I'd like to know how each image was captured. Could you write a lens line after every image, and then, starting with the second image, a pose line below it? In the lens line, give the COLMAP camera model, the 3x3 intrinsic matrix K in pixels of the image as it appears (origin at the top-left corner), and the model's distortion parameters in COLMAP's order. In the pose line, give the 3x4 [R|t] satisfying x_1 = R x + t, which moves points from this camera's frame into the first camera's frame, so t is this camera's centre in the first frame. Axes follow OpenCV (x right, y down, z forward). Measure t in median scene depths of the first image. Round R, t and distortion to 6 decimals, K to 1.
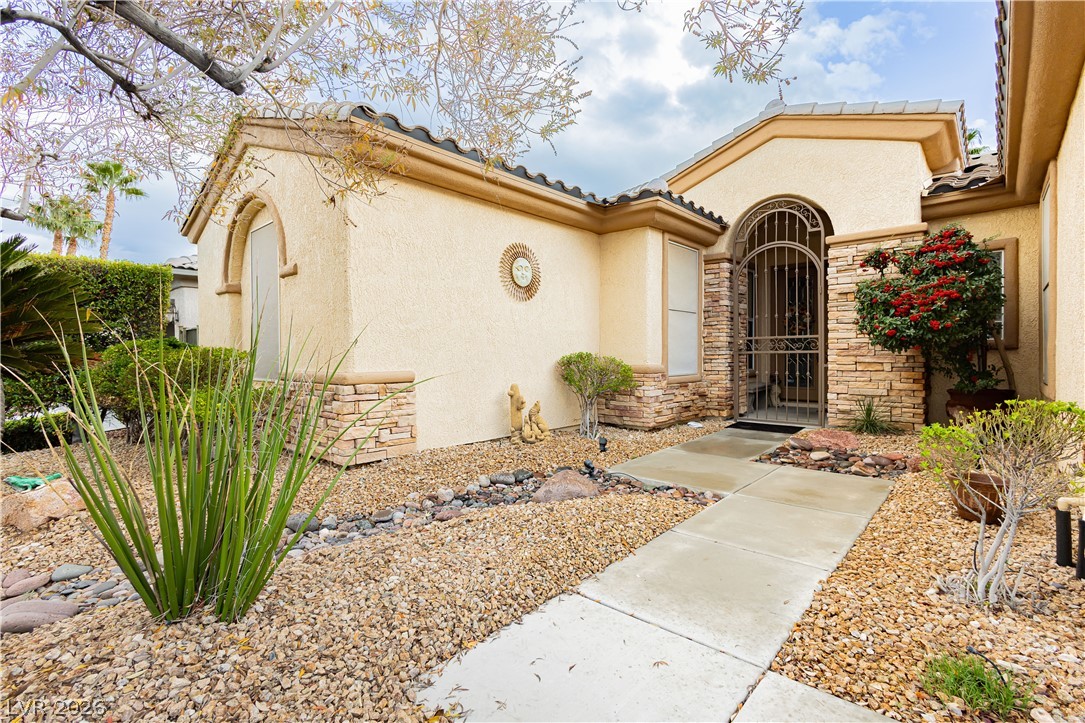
lens RADIAL K [[496.5, 0, 542.5], [0, 496.5, 361.5], [0, 0, 1]] dist [0.003107, -0.000156]
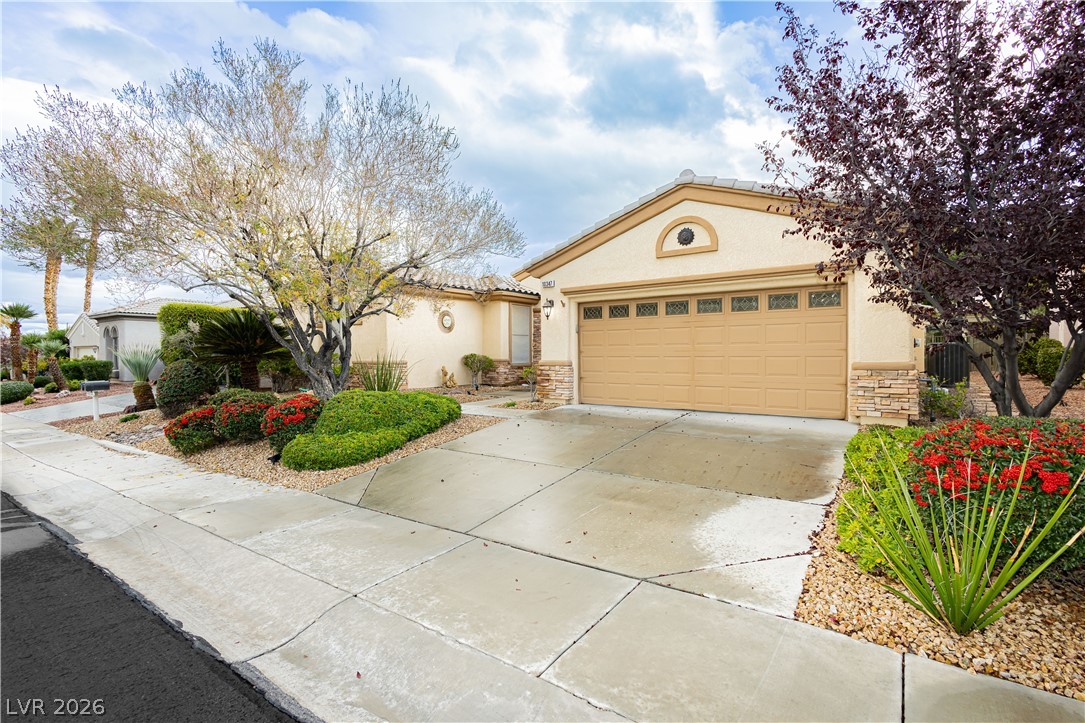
lens RADIAL K [[500.7, 0, 549.2], [0, 500.7, 365.3], [0, 0, 1]] dist [0.002155, 0.000021]
pose [[0.990401, 0.000131, 0.138227, 0.110860], [-0.002070, 0.999901, 0.013884, 0.005275], [-0.138211, -0.014036, 0.990303, -1.453695]]
